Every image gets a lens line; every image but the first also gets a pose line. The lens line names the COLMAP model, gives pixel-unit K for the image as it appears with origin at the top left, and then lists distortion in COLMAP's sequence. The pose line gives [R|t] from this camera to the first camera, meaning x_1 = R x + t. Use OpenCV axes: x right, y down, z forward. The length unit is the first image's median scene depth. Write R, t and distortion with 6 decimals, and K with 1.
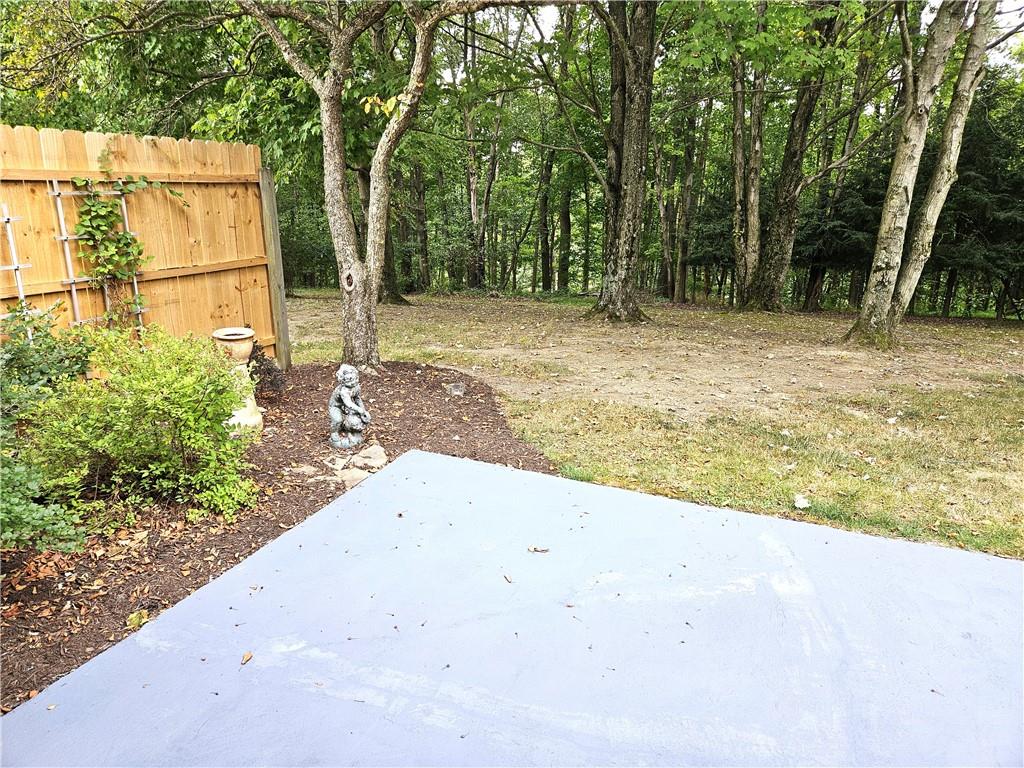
lens RADIAL K [[682.9, 0, 507.4], [0, 682.9, 389.3], [0, 0, 1]] dist [0.084353, -0.075076]
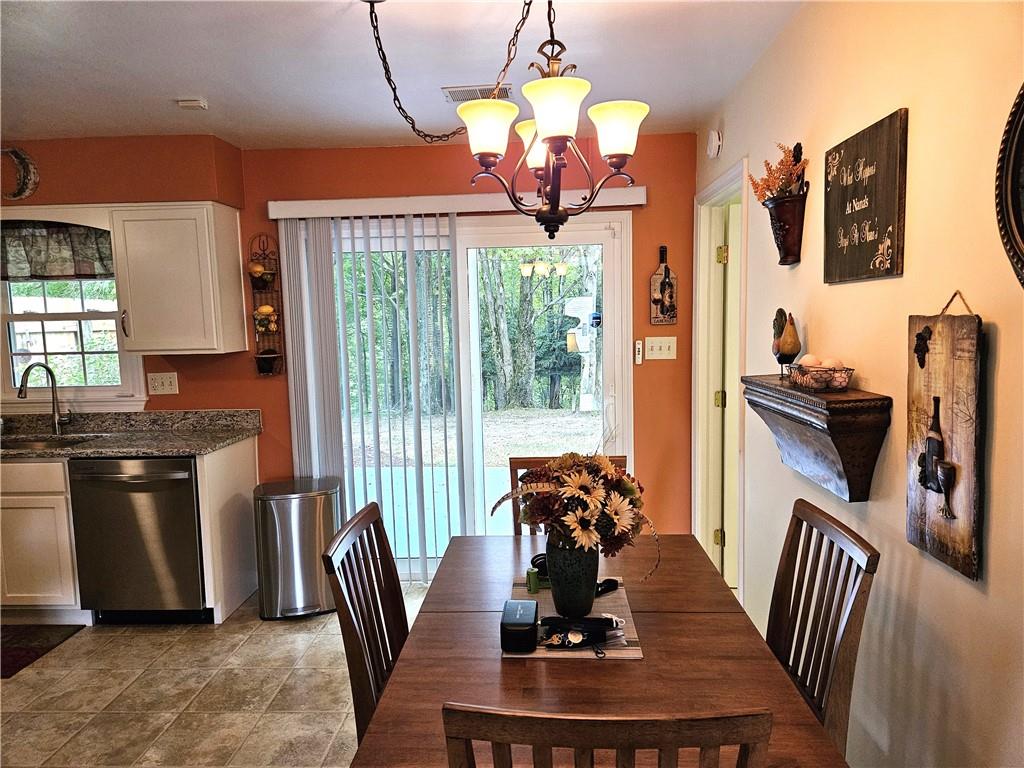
lens RADIAL K [[677.9, 0, 510.6], [0, 677.9, 388.7], [0, 0, 1]] dist [0.084649, -0.070946]
pose [[0.939079, -0.067397, 0.337030, -0.119032], [0.128332, 0.978424, -0.161918, 0.082392], [-0.318845, 0.195306, 0.927466, -0.290002]]
